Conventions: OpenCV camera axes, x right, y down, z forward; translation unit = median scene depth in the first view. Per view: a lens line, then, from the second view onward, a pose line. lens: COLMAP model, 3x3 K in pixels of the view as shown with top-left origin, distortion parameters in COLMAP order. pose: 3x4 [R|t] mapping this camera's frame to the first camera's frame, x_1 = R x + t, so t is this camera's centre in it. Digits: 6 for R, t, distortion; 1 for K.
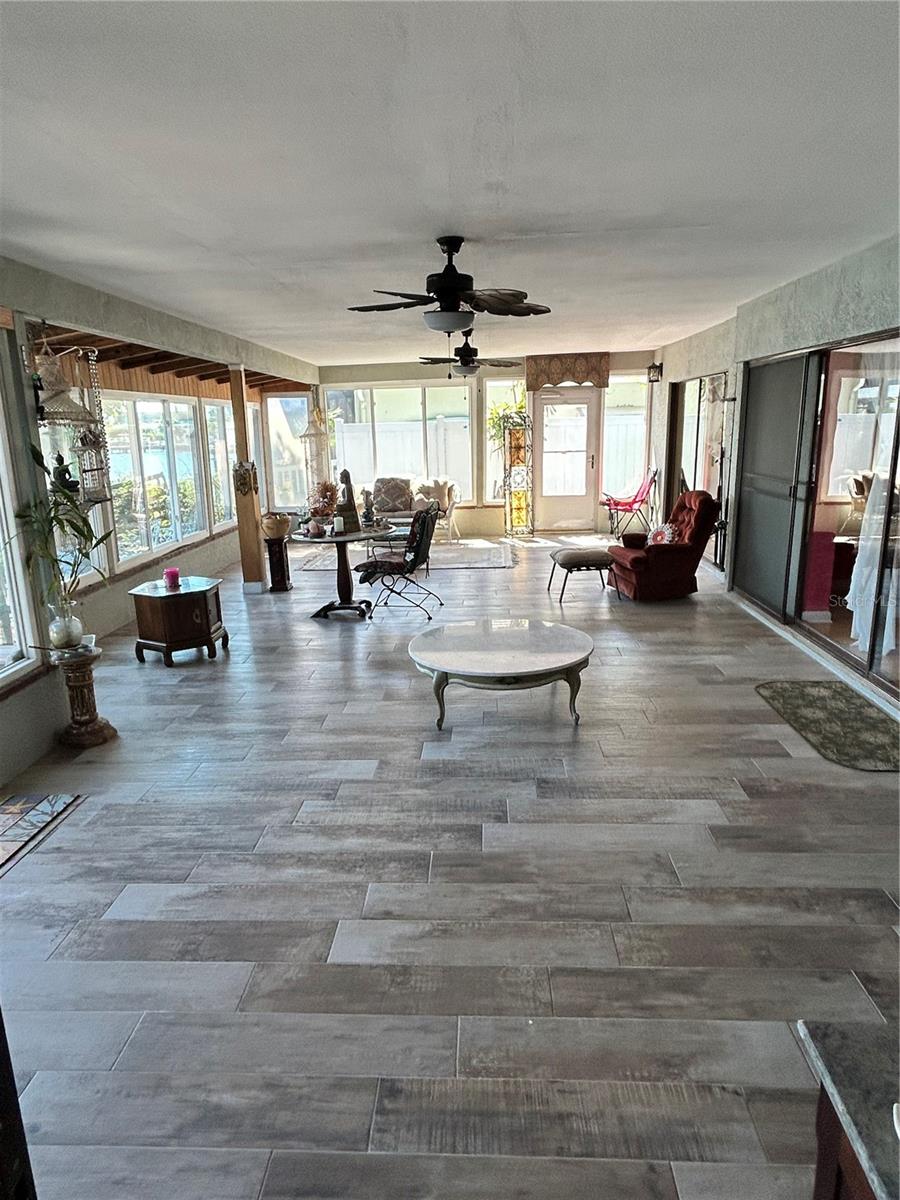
lens RADIAL K [[738.5, 0, 446.5], [0, 738.5, 598.7], [0, 0, 1]] dist [0.002110, -0.002551]
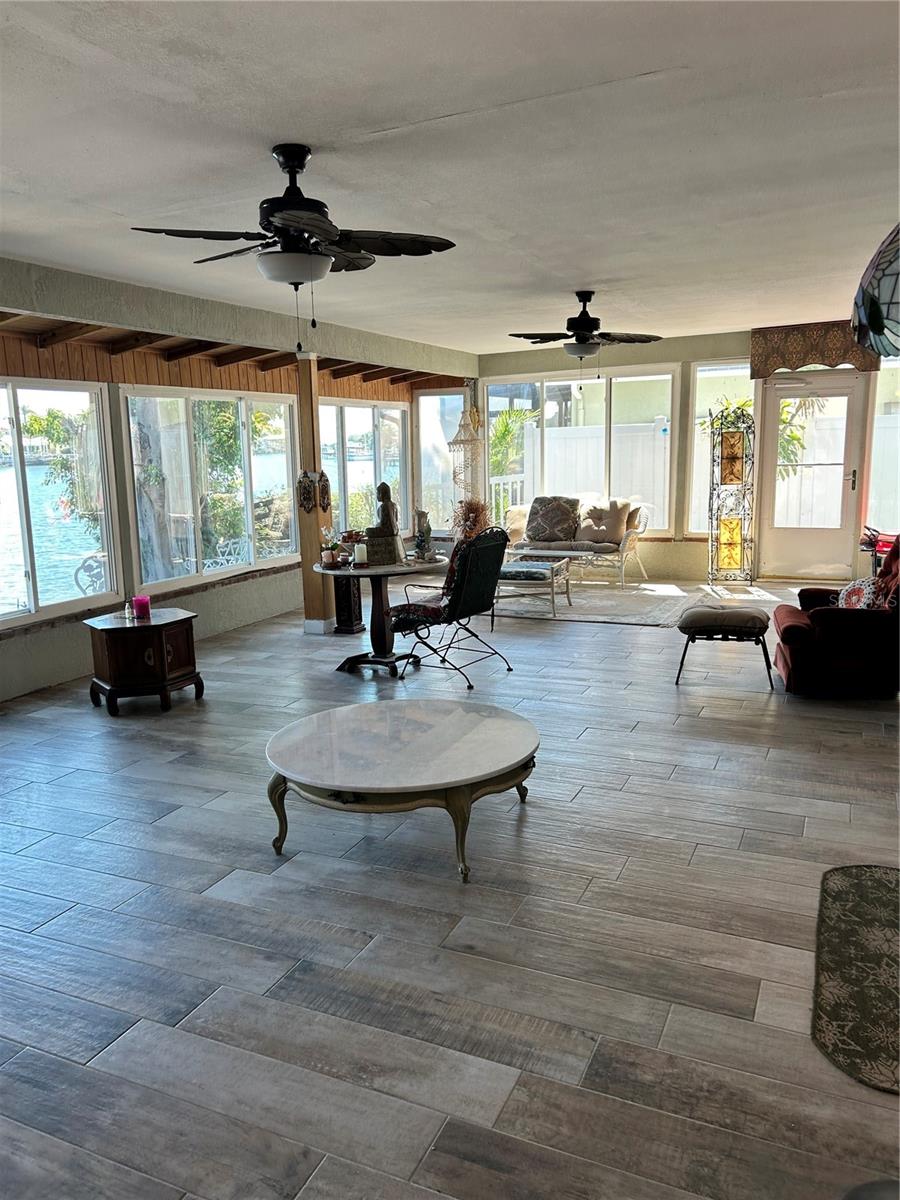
lens RADIAL K [[898.7, 0, 448.5], [0, 898.7, 603.1], [0, 0, 1]] dist [0.043629, -0.056709]
pose [[0.927050, 0.067573, -0.368798, 0.240596], [-0.084198, 0.996023, -0.029152, -0.024887], [0.365361, 0.058078, 0.929052, 0.142780]]
